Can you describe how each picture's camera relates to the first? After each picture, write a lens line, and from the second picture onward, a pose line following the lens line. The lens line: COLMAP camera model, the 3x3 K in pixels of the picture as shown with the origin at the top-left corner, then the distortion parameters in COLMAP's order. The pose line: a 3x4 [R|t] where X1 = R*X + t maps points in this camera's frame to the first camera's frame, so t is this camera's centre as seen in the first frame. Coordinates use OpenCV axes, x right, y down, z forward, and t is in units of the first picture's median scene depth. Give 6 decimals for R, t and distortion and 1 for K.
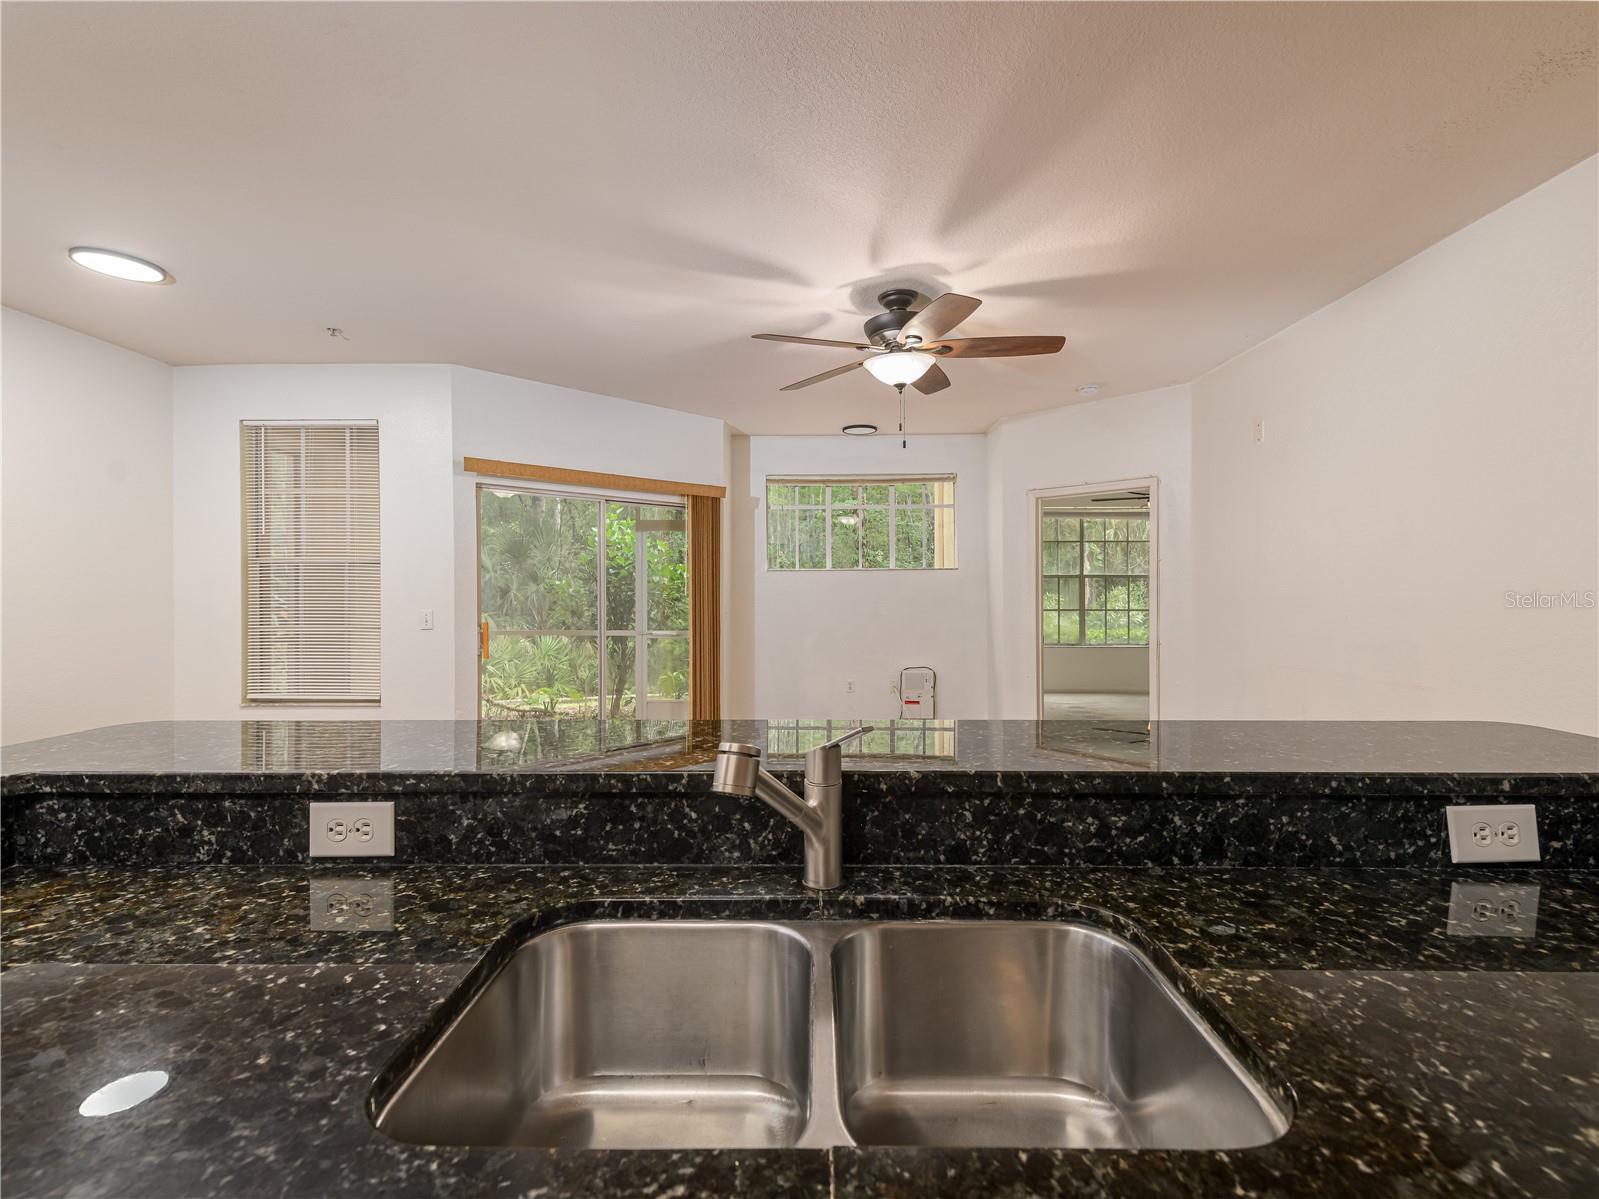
lens RADIAL K [[709.0, 0, 806.6], [0, 709.0, 593.8], [0, 0, 1]] dist [0.010556, -0.001132]
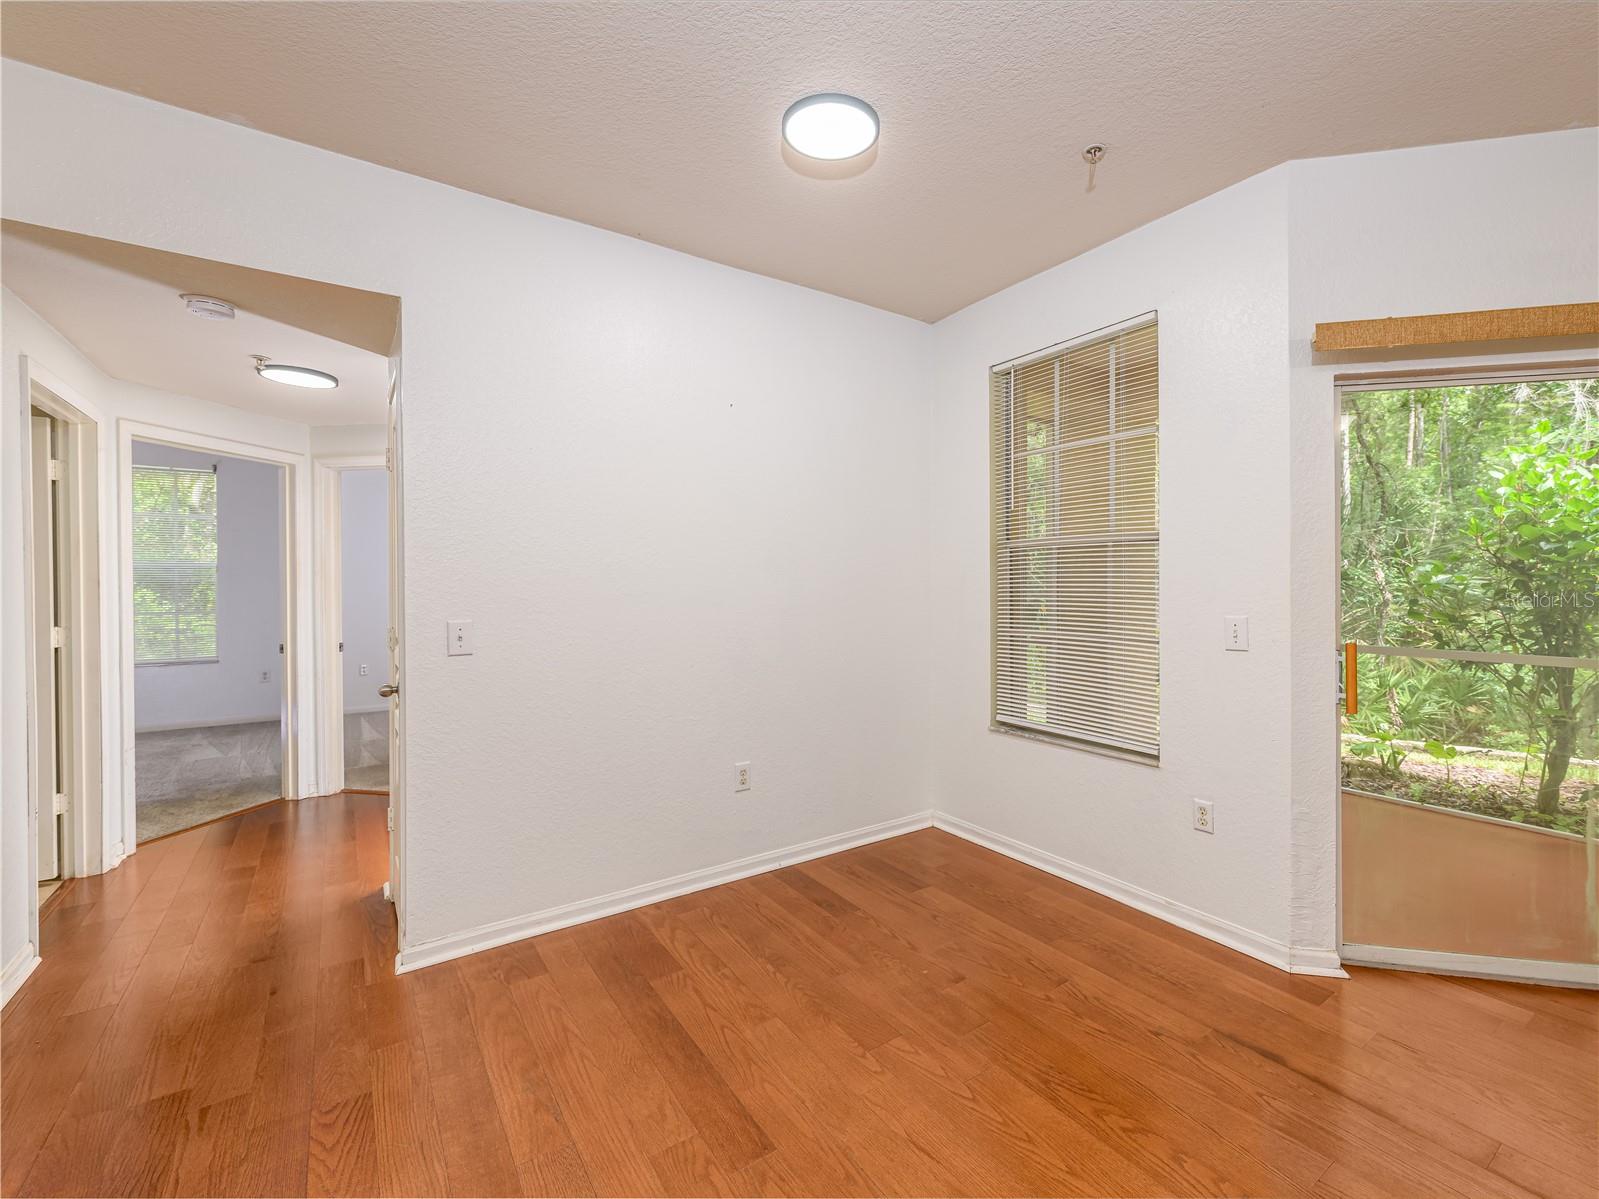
lens RADIAL K [[709.0, 0, 824.1], [0, 709.0, 593.2], [0, 0, 1]] dist [0.010556, -0.001132]
pose [[0.597201, 0.013500, -0.801978, -1.020396], [-0.002333, 0.999883, 0.015094, -0.015756], [0.802089, -0.007143, 0.597162, 1.450745]]
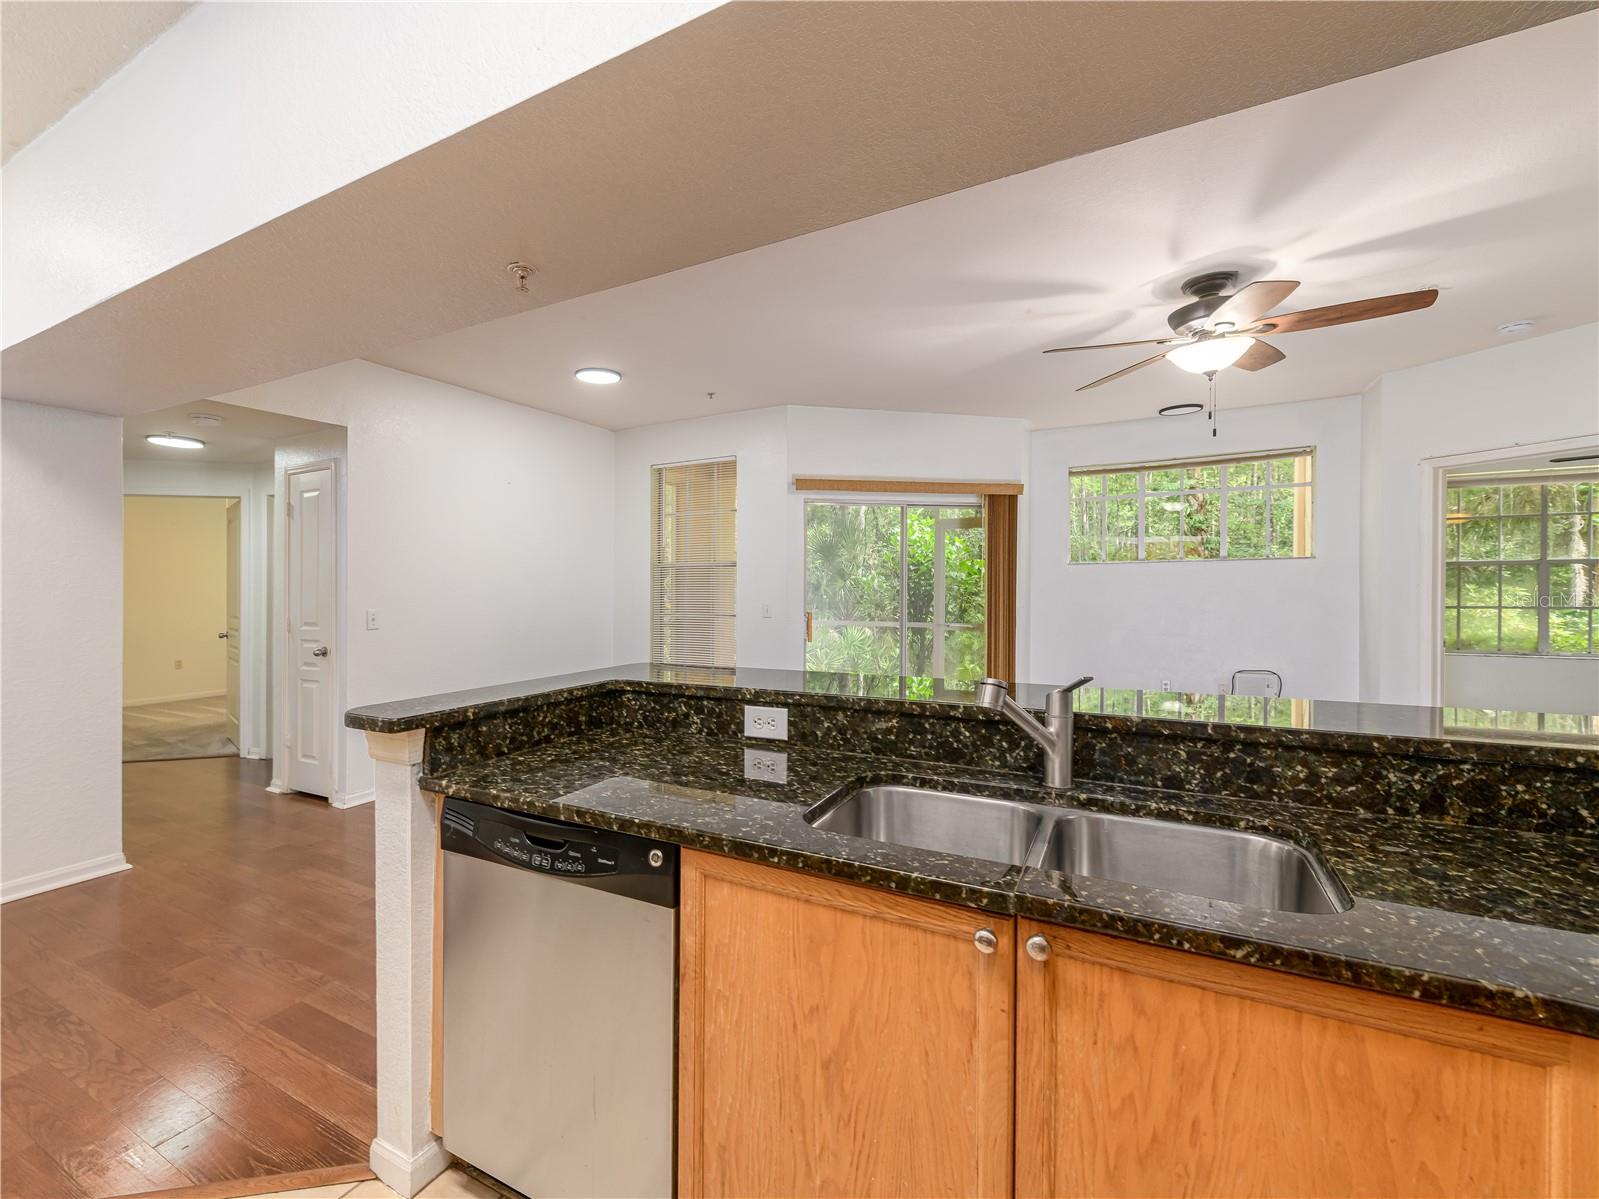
lens RADIAL K [[709.0, 0, 734.8], [0, 709.0, 631.1], [0, 0, 1]] dist [0.010556, -0.001132]
pose [[0.872161, 0.025711, -0.488543, 0.141313], [0.003342, 0.998282, 0.058504, 0.004148], [0.489208, -0.052657, 0.870576, -0.542296]]
